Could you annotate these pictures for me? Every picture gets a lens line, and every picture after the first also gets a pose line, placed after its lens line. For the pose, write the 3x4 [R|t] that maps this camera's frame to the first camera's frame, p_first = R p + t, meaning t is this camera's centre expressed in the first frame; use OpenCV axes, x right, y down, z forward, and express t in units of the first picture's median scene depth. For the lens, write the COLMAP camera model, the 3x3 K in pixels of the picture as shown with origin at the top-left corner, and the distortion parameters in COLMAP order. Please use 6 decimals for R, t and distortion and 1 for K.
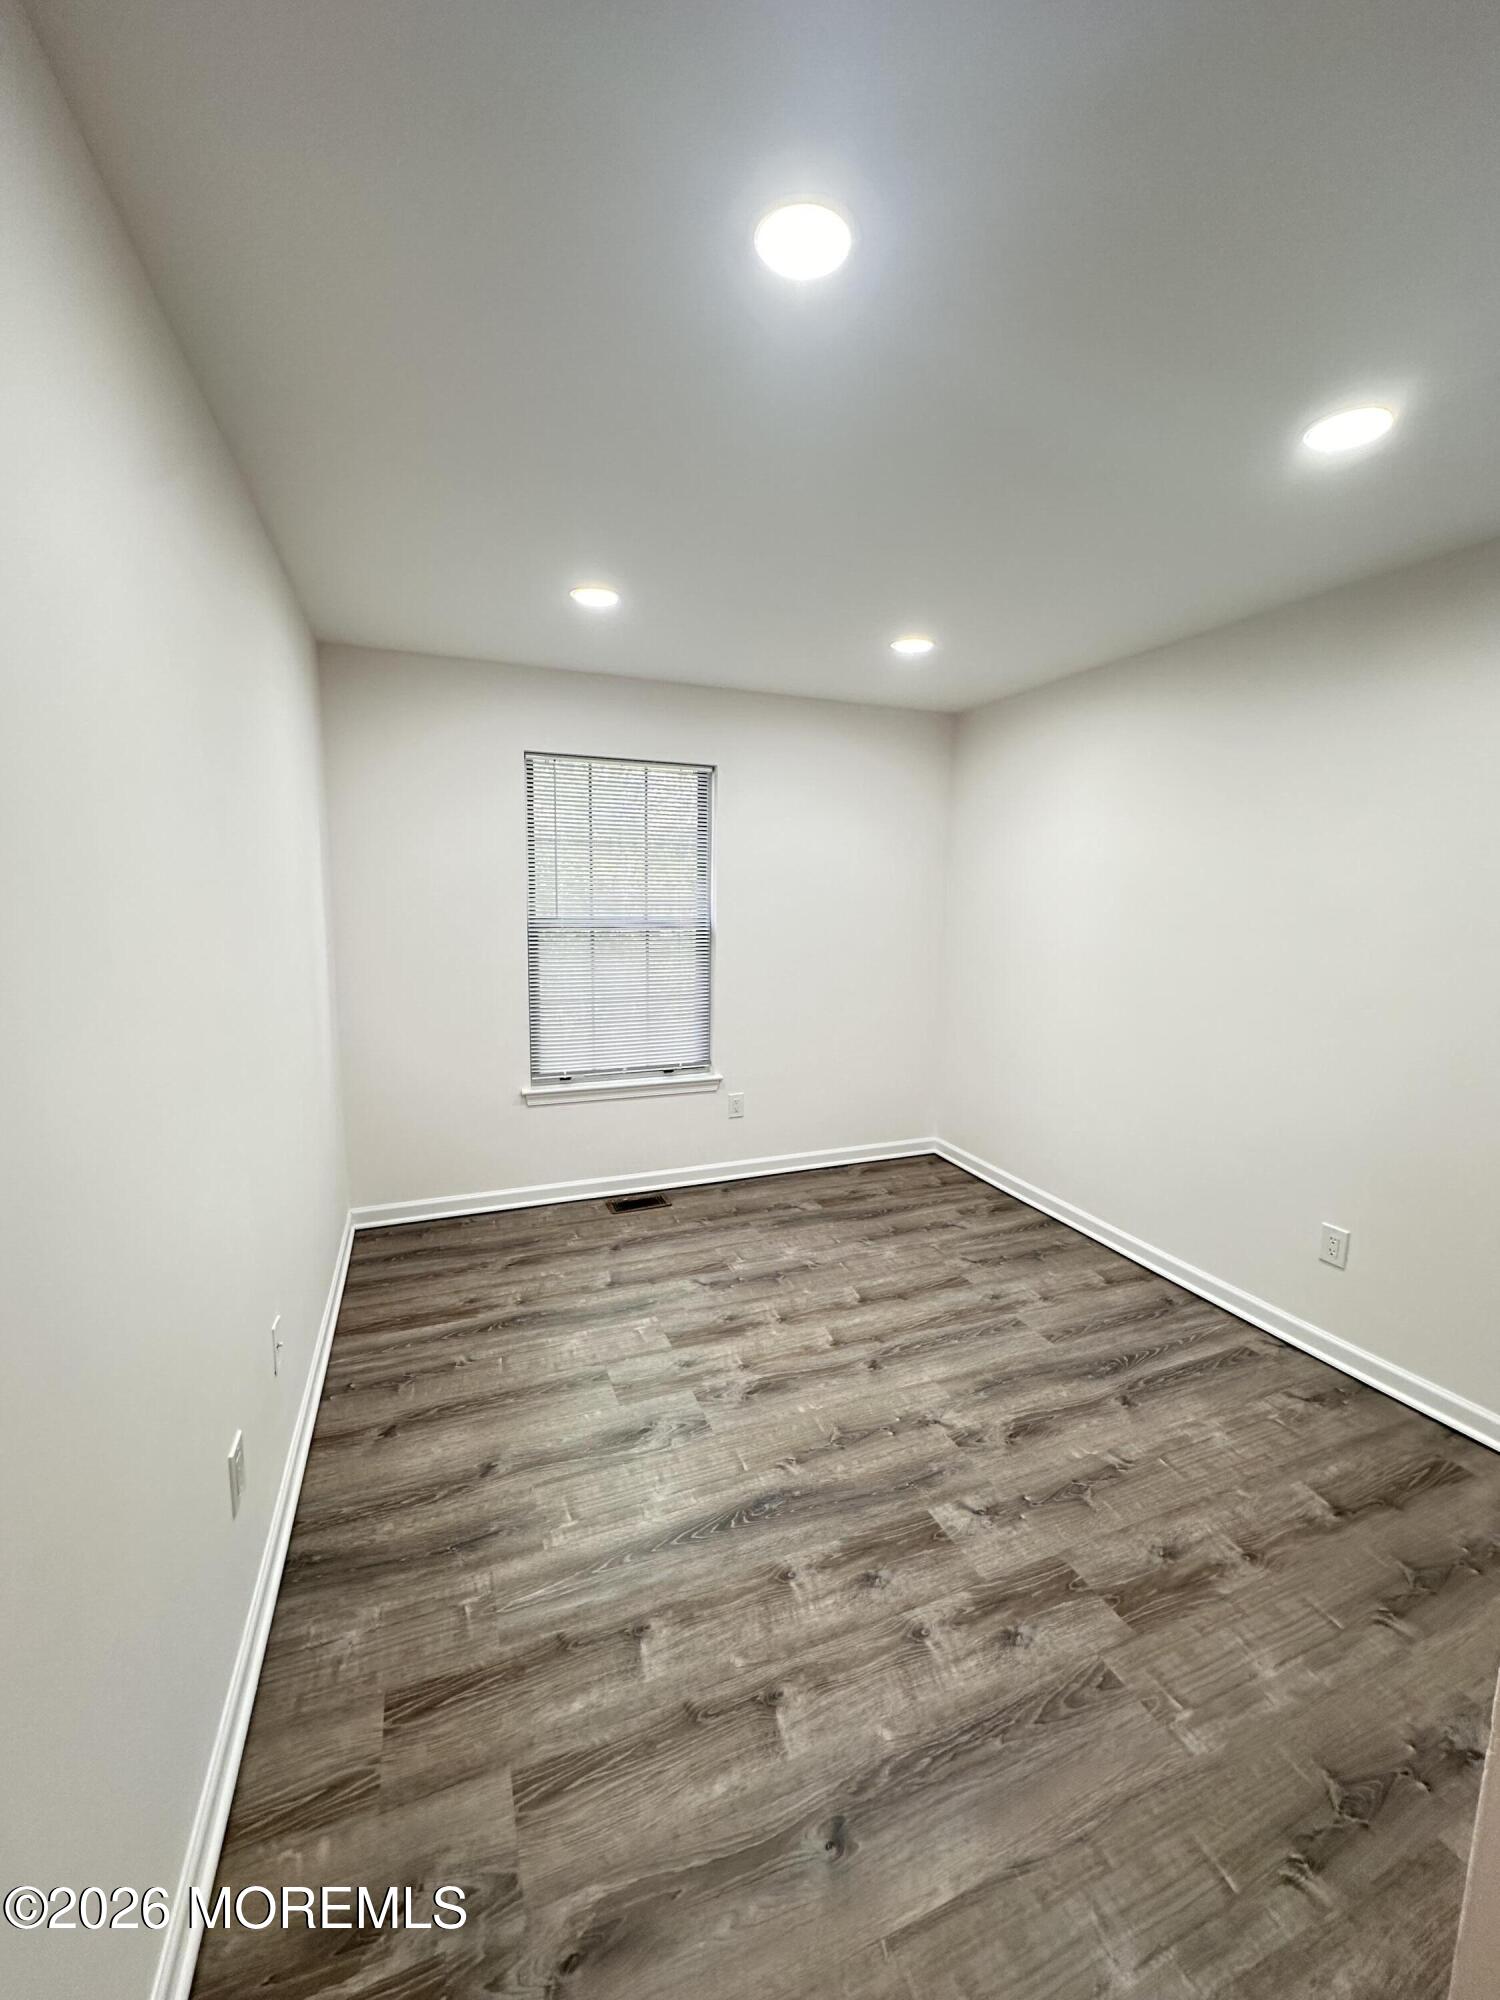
lens RADIAL K [[794.2, 0, 751.5], [0, 794.2, 999.1], [0, 0, 1]] dist [-0.001419, 0.000092]
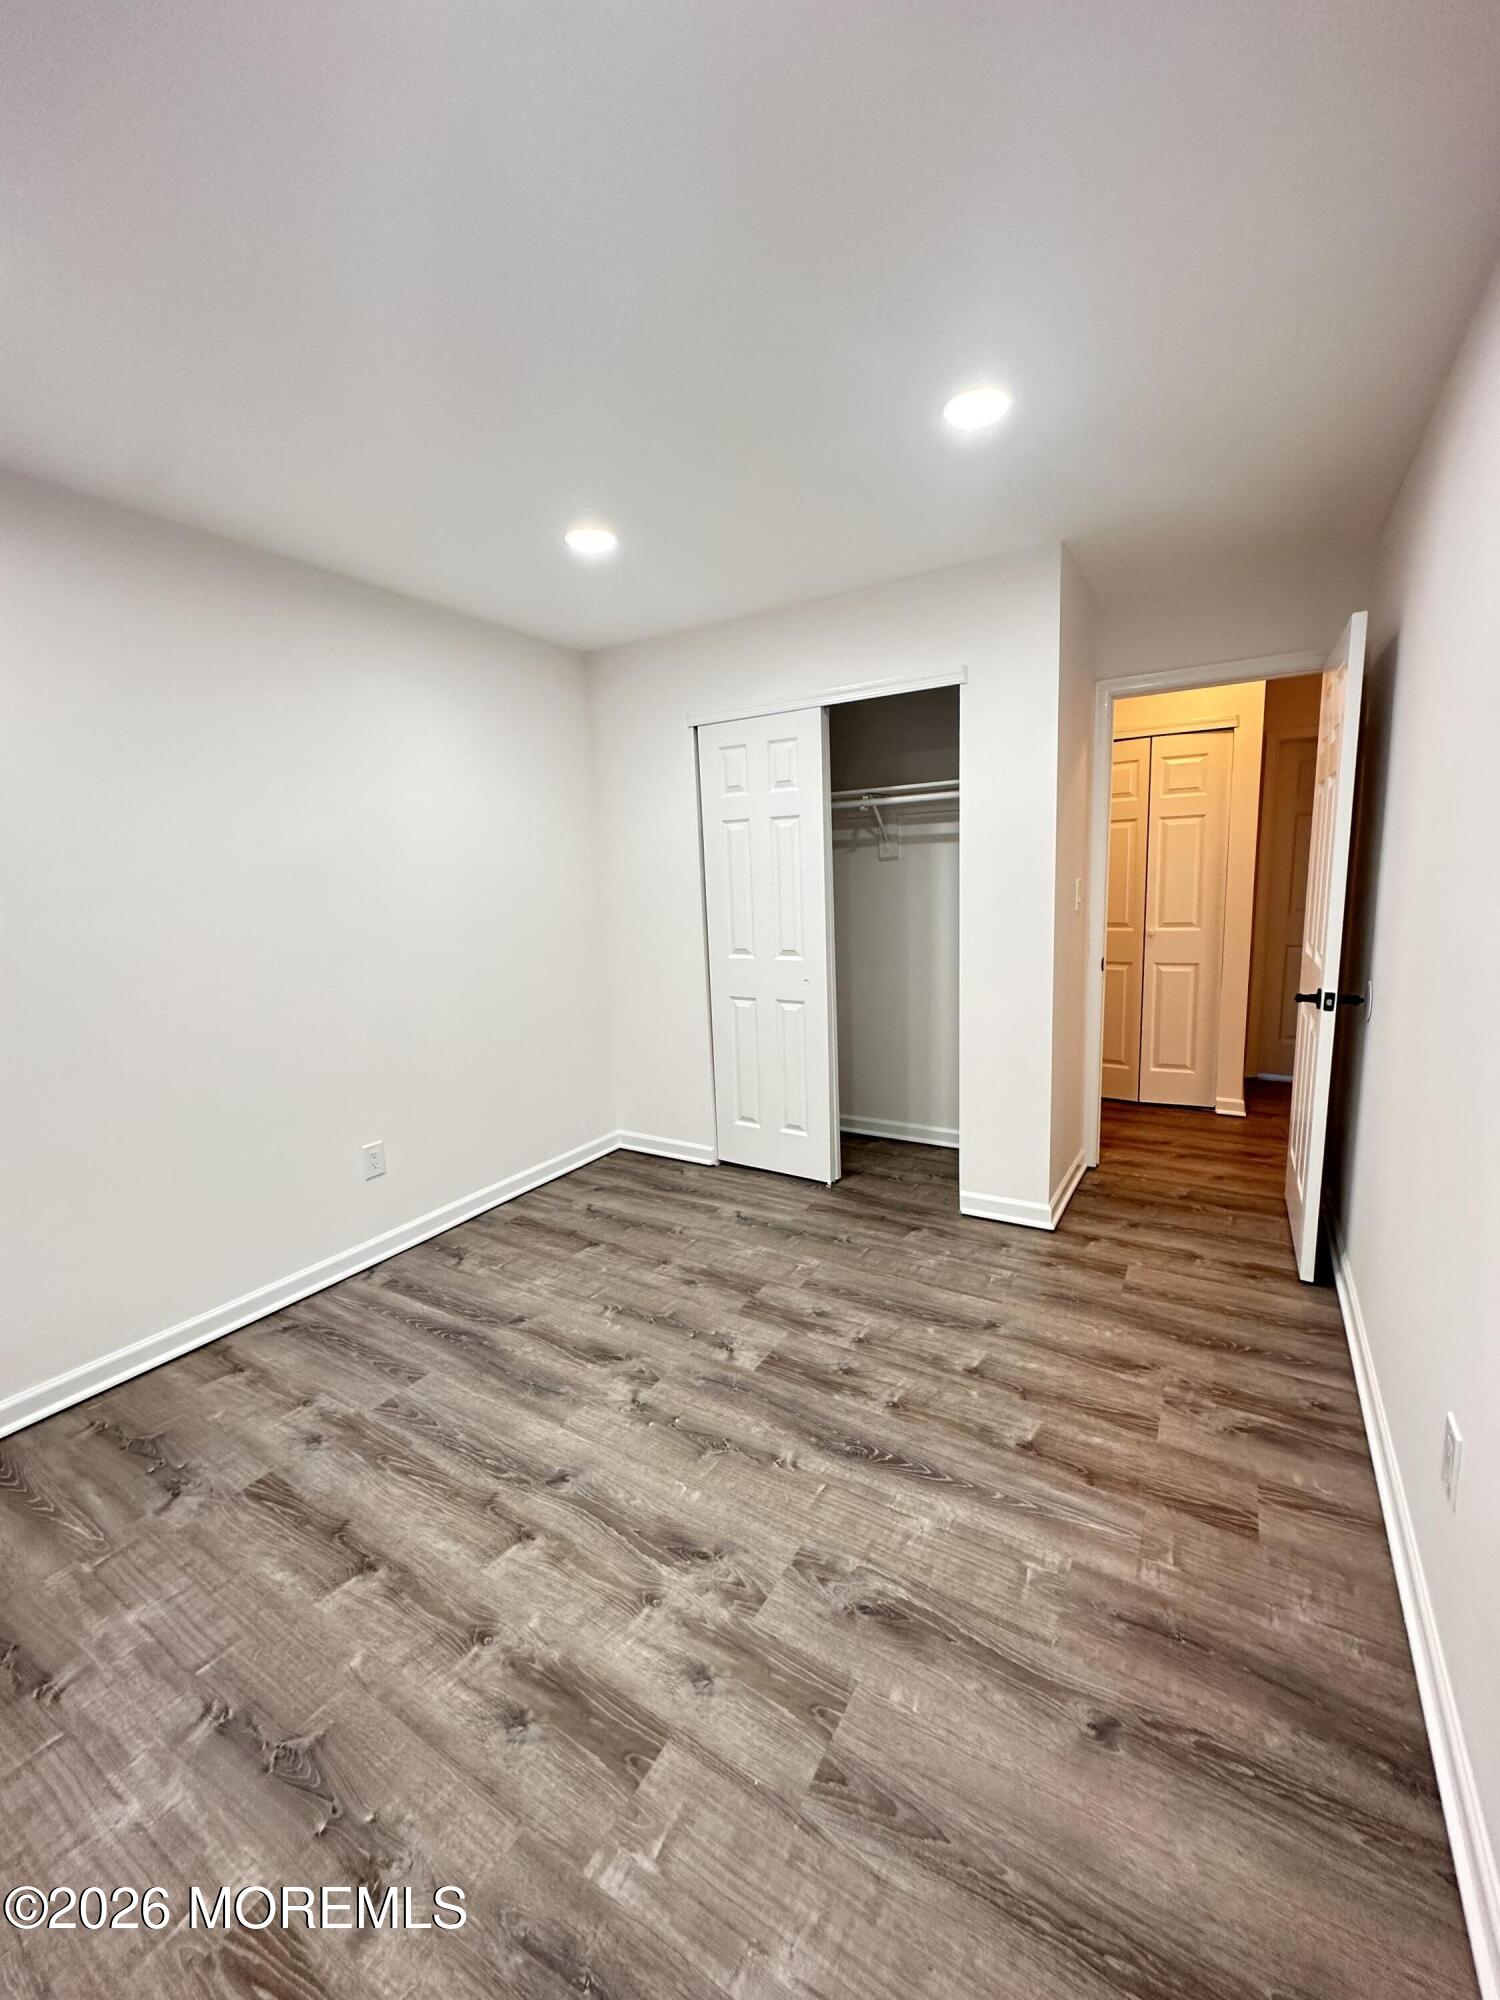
lens RADIAL K [[794.2, 0, 751.5], [0, 794.2, 999.1], [0, 0, 1]] dist [-0.001419, 0.000092]
pose [[-0.596718, -0.117002, 0.793876, -0.594507], [0.134743, 0.960657, 0.242862, -0.147918], [-0.791058, 0.251889, -0.557476, 1.421902]]
